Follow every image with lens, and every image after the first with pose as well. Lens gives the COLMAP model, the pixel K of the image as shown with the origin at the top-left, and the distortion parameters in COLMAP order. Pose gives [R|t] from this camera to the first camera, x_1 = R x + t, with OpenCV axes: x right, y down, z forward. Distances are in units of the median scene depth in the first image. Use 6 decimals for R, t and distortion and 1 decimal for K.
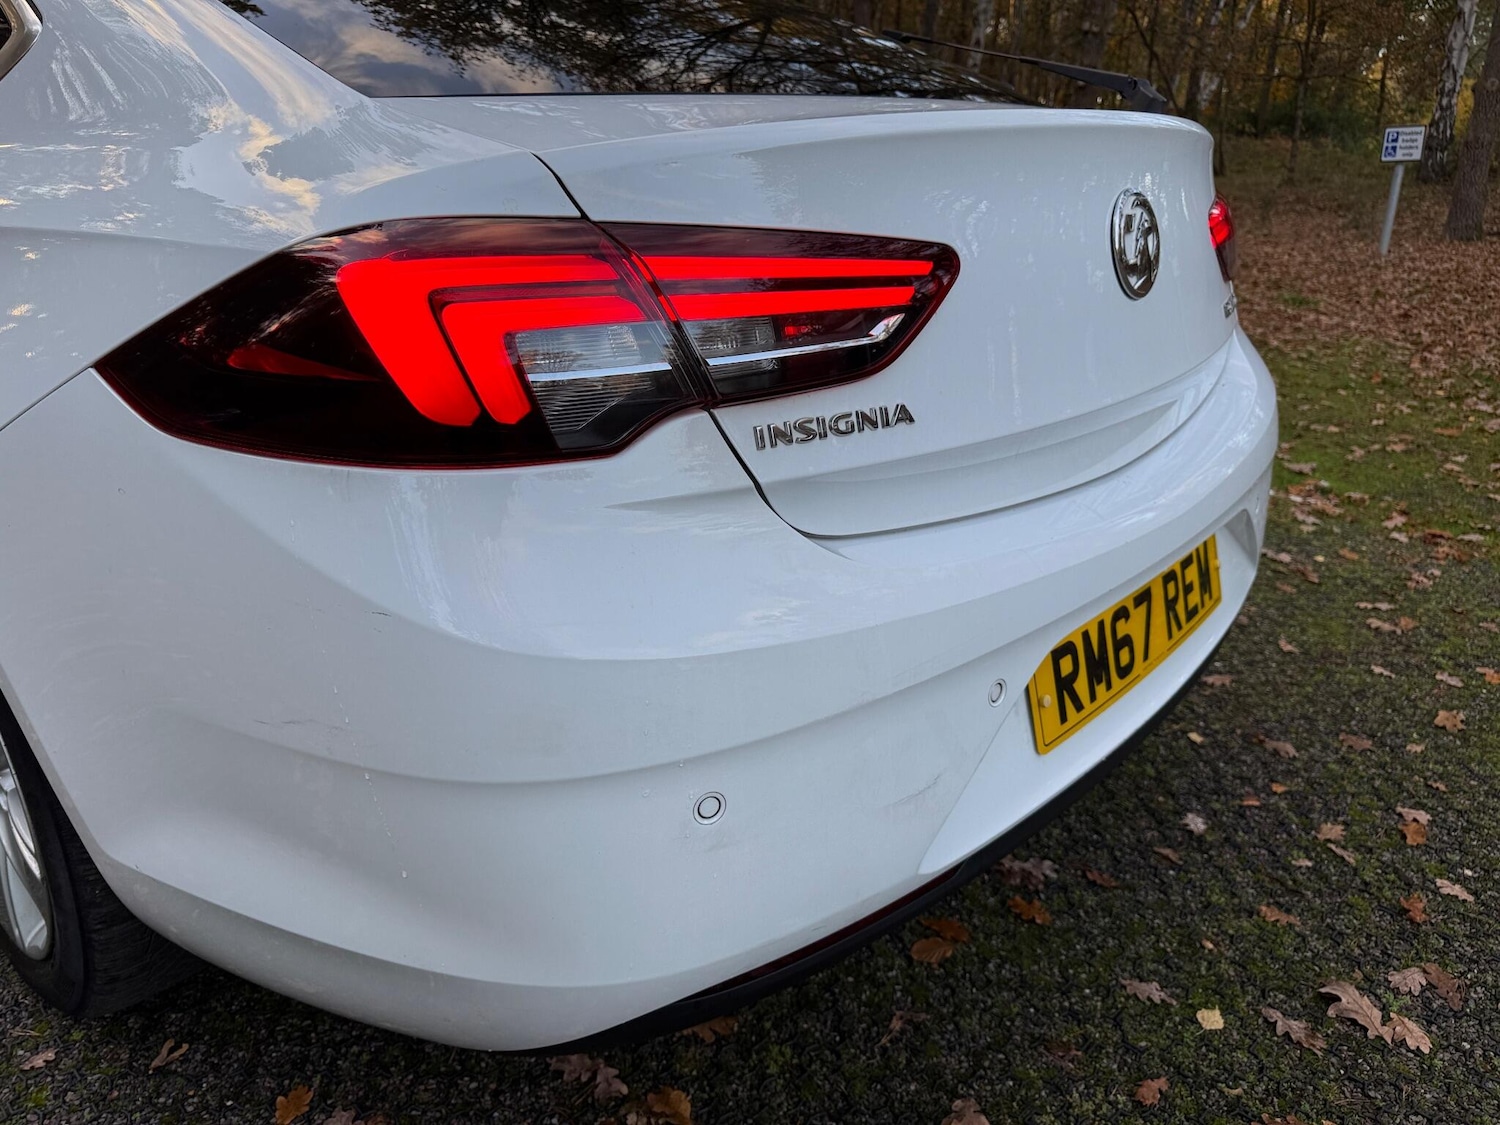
lens RADIAL K [[1047.5, 0, 750.7], [0, 1047.5, 557.5], [0, 0, 1]] dist [0.000825, -0.006260]
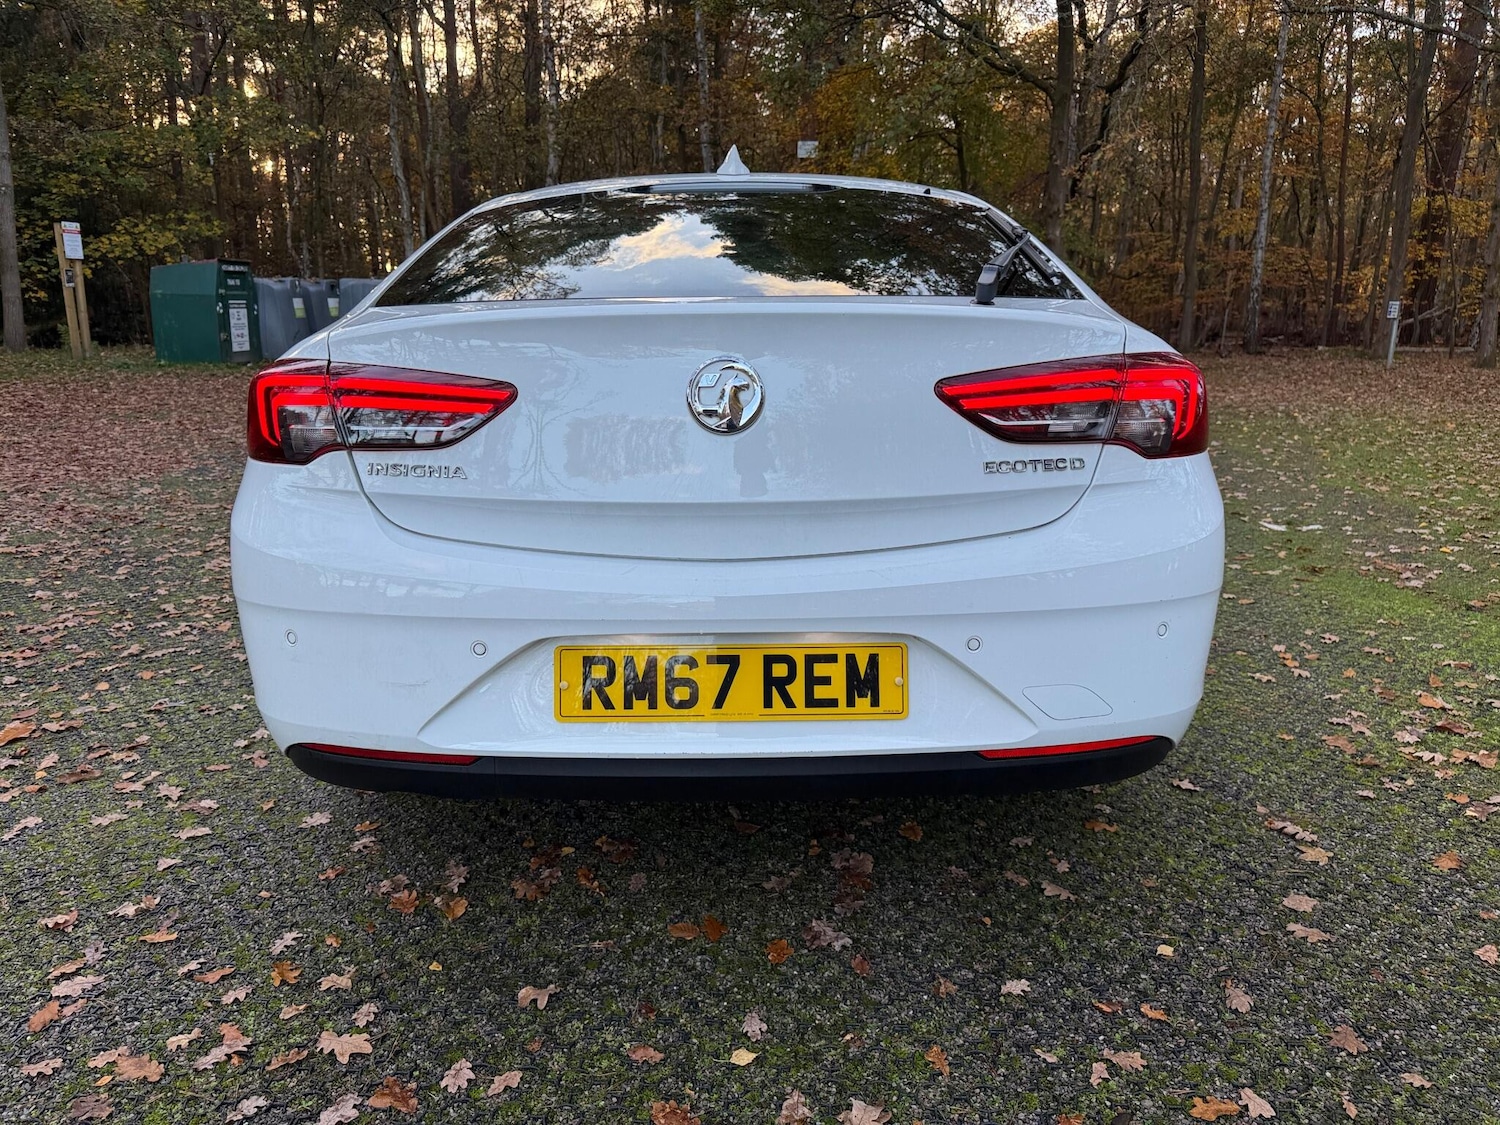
lens RADIAL K [[1059.5, 0, 750.0], [0, 1059.5, 562.5], [0, 0, 1]] dist [0.014636, -0.016494]
pose [[0.661744, 0.152820, -0.733990, 0.594477], [-0.259800, 0.965088, -0.033292, -0.018600], [0.703277, 0.212722, 0.678344, 0.051382]]
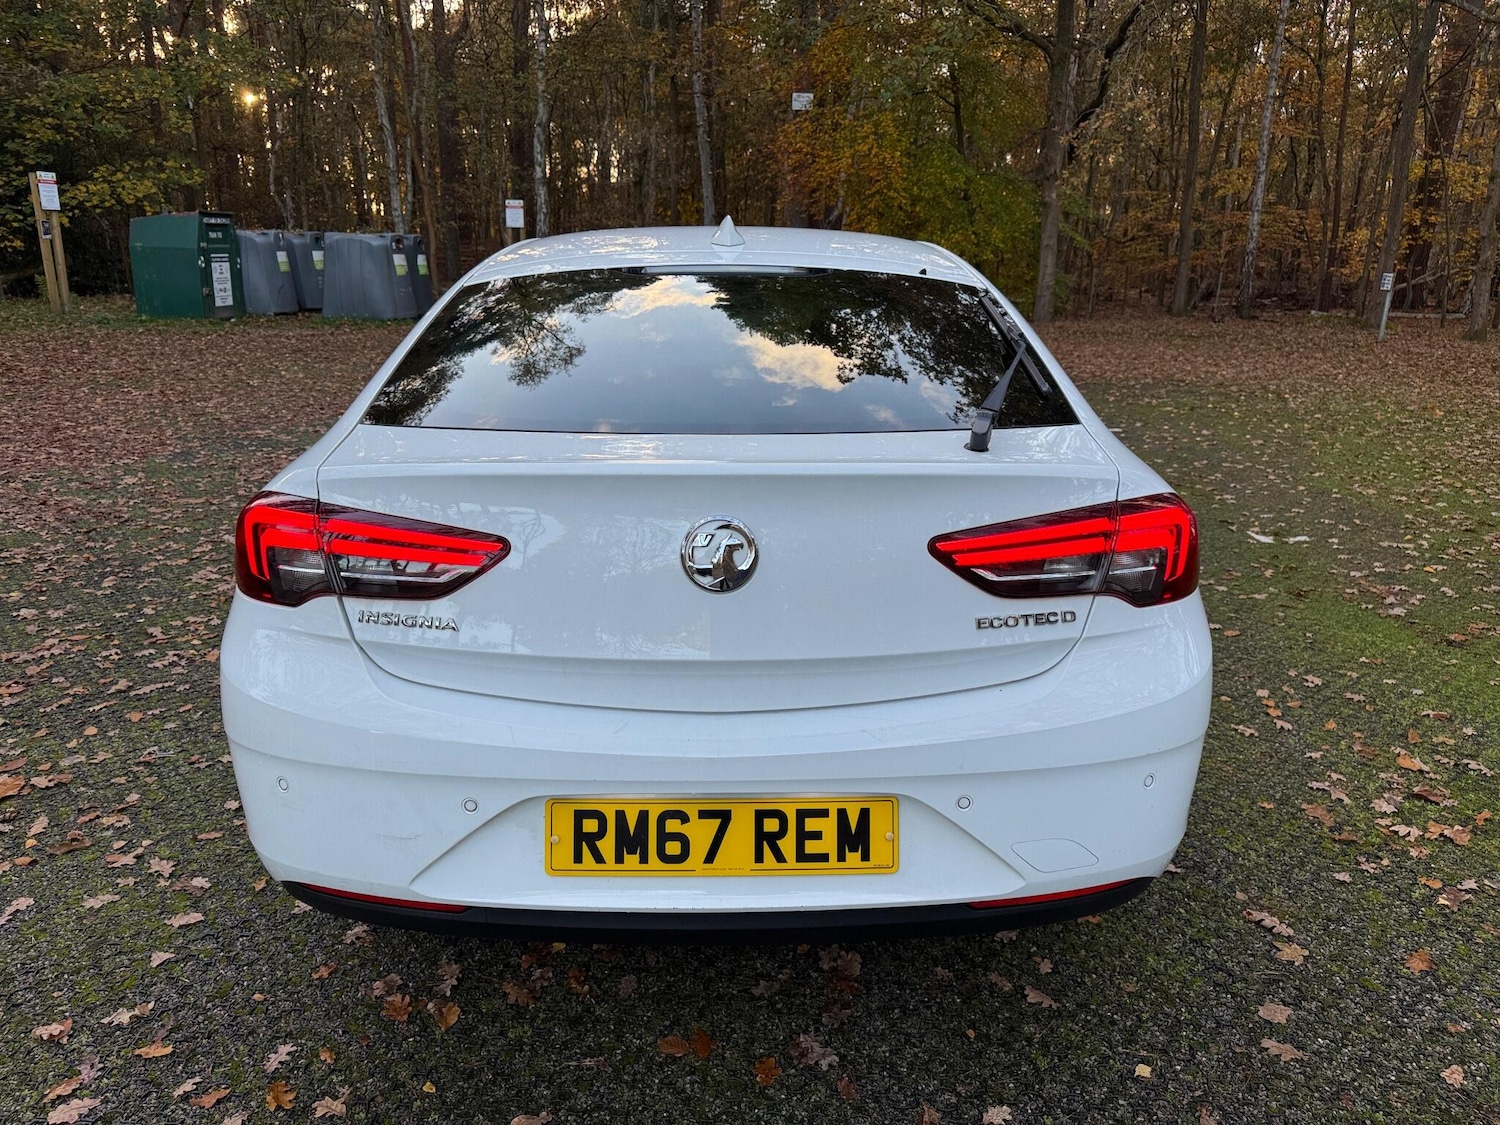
lens RADIAL K [[1060.9, 0, 756.4], [0, 1060.9, 561.6], [0, 0, 1]] dist [0.006666, -0.006250]
pose [[0.671502, 0.191782, -0.715755, 0.574370], [-0.268214, 0.963338, 0.006489, -0.127473], [0.690758, 0.187618, 0.698321, 0.027031]]
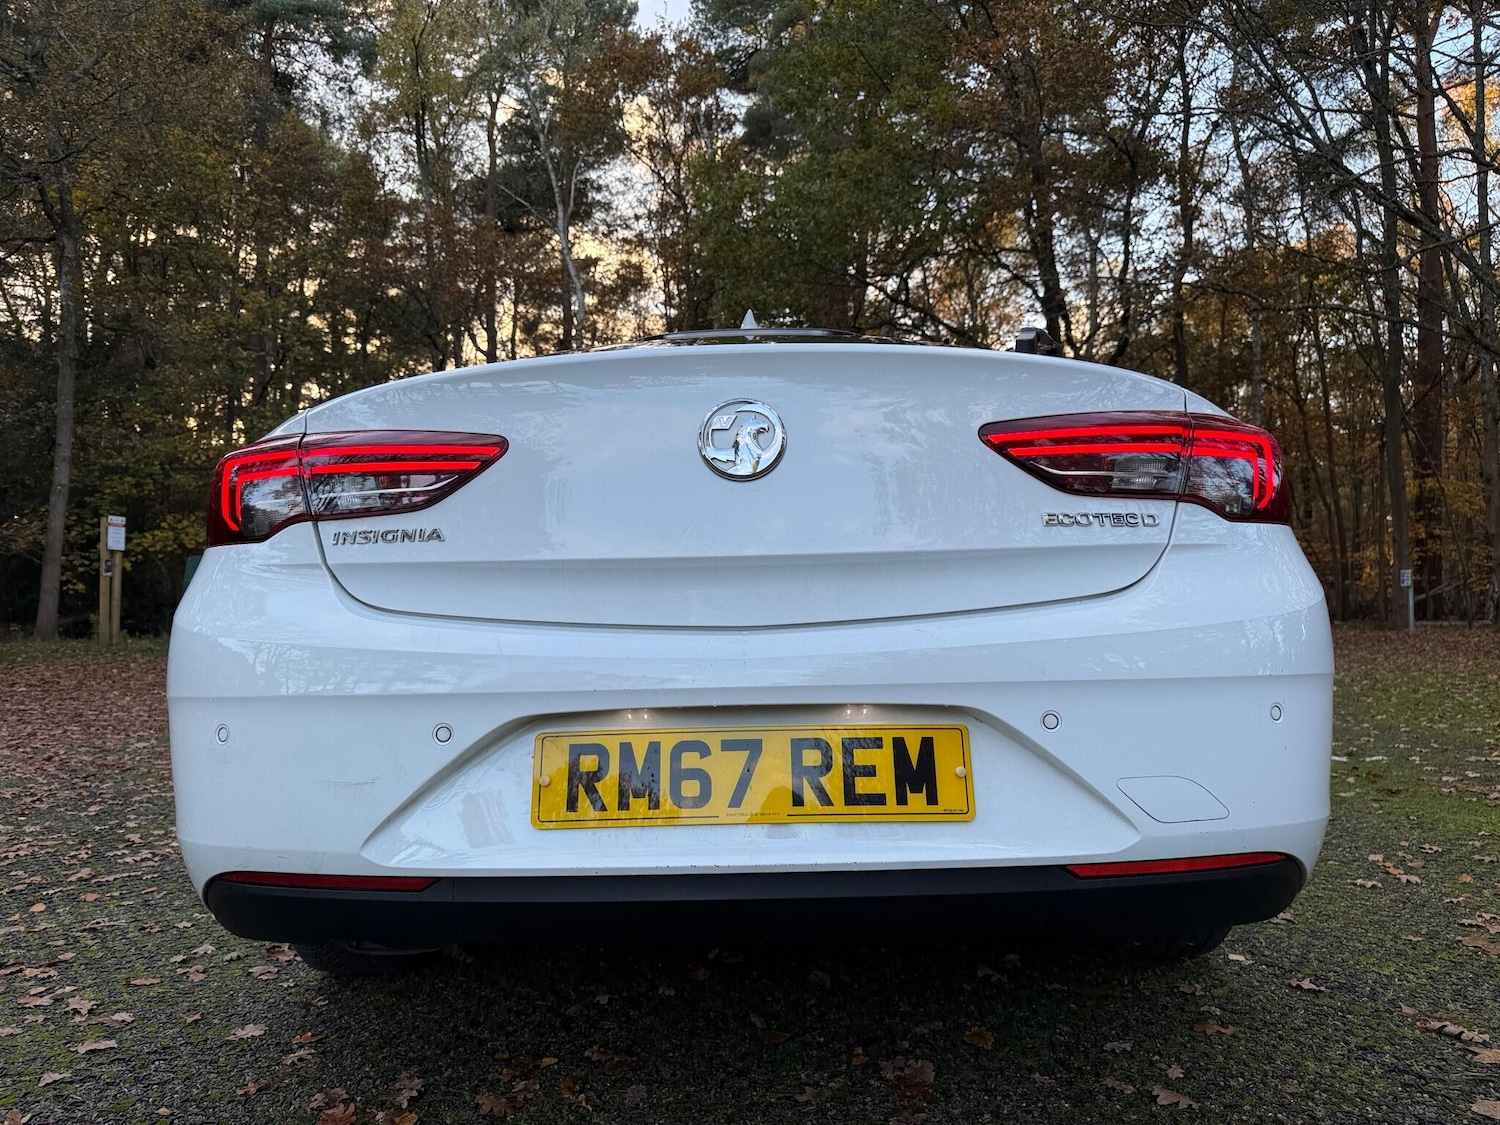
lens RADIAL K [[1065.5, 0, 750.8], [0, 1065.5, 560.2], [0, 0, 1]] dist [-0.000218, 0.000167]
pose [[0.650096, -0.061056, -0.757395, 0.534151], [-0.251059, 0.923528, -0.289940, 0.077525], [0.717178, 0.378640, 0.585053, 0.139777]]
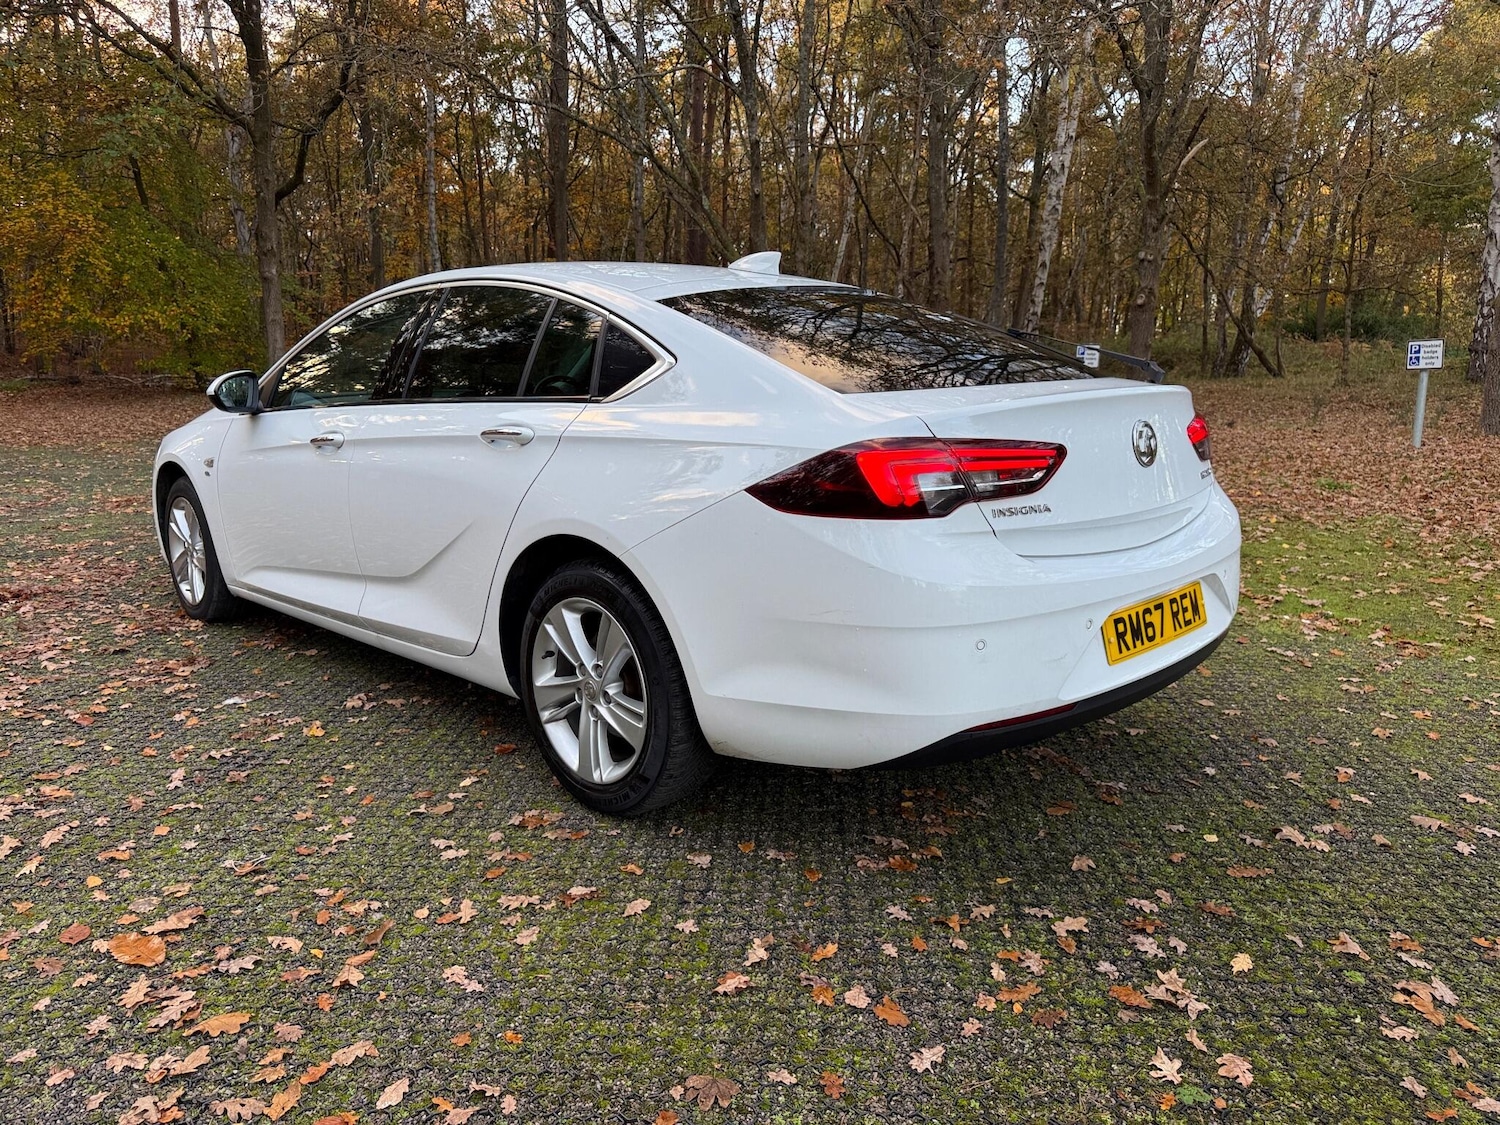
lens RADIAL K [[1038.6, 0, 750.0], [0, 1038.6, 562.5], [0, 0, 1]] dist [0.009531, -0.005366]
pose [[0.997435, 0.005453, -0.071376, -0.129092], [-0.017667, 0.985001, -0.171639, 0.143435], [0.069369, 0.172460, 0.982571, -0.492824]]
